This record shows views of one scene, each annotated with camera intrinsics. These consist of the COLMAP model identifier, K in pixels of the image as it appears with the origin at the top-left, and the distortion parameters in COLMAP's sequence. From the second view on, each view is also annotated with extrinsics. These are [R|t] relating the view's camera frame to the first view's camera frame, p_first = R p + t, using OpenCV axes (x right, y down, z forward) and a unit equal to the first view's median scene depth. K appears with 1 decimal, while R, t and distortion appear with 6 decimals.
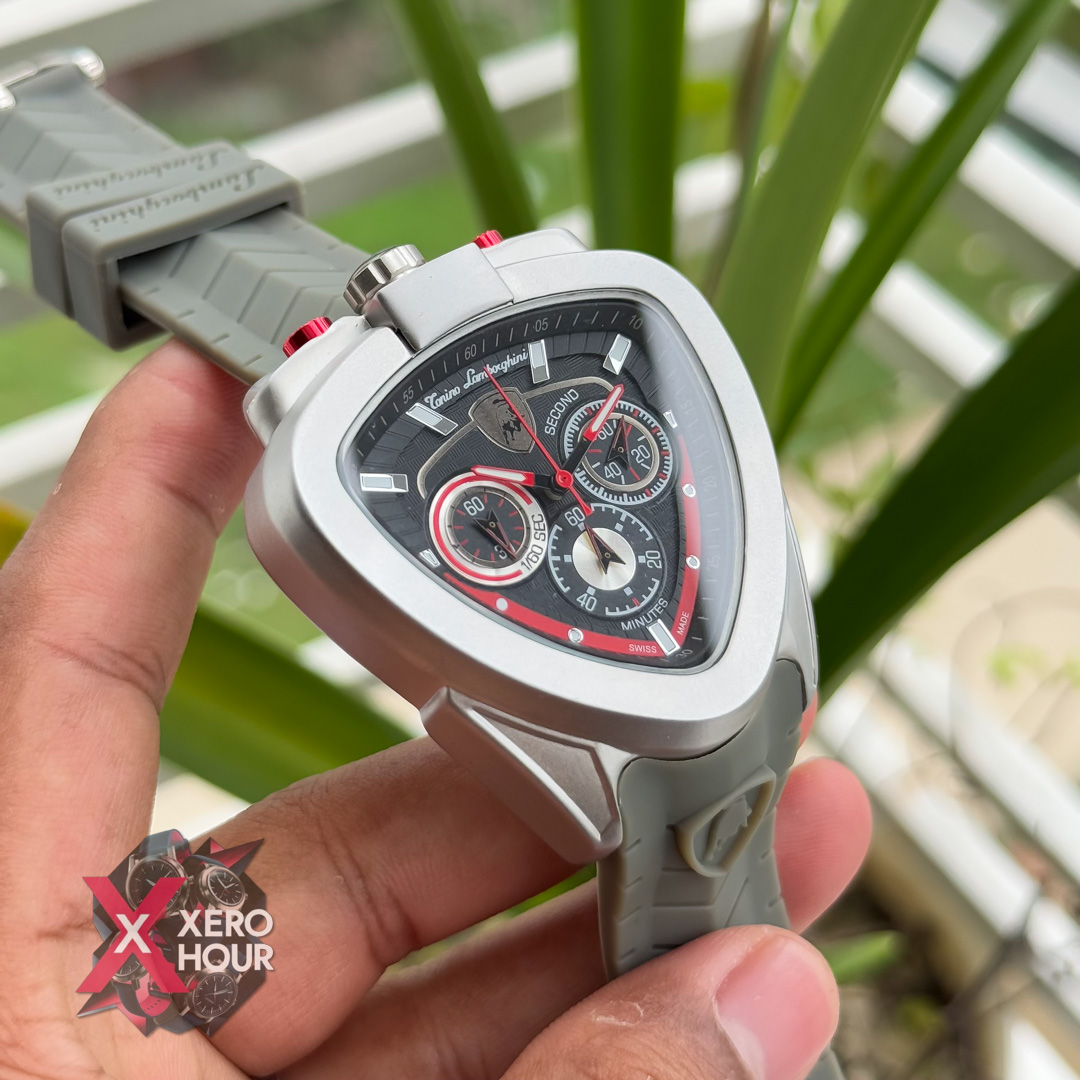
lens RADIAL K [[2117.7, 0, 540.0], [0, 2117.7, 540.0], [0, 0, 1]] dist [0.179175, -0.028390]
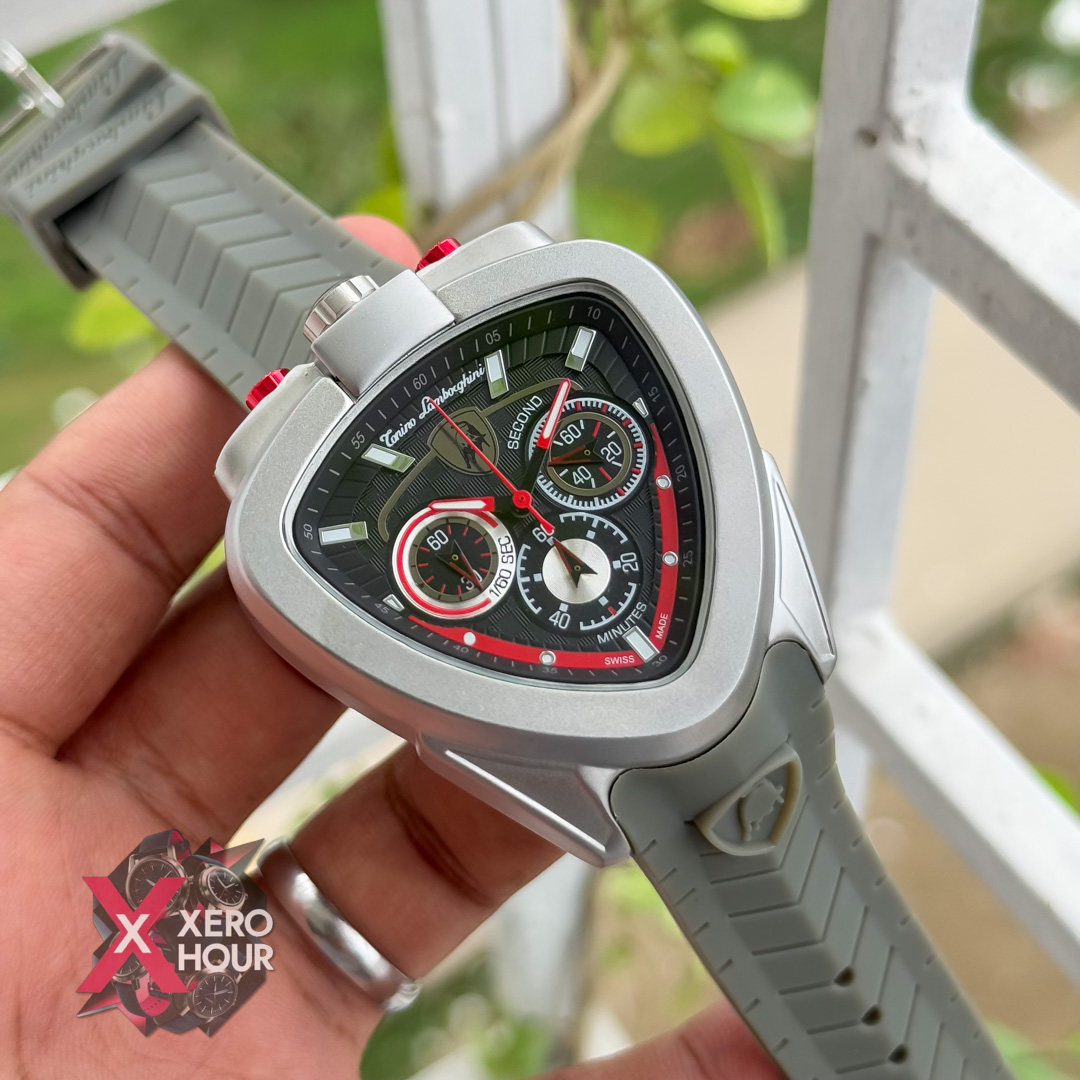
lens RADIAL K [[2117.7, 0, 540.0], [0, 2117.7, 540.0], [0, 0, 1]] dist [0.179175, -0.028390]
pose [[0.951896, -0.127557, -0.278610, 0.291745], [0.166611, 0.978542, 0.121231, -0.128226], [0.257168, -0.161818, 0.952722, 0.051763]]
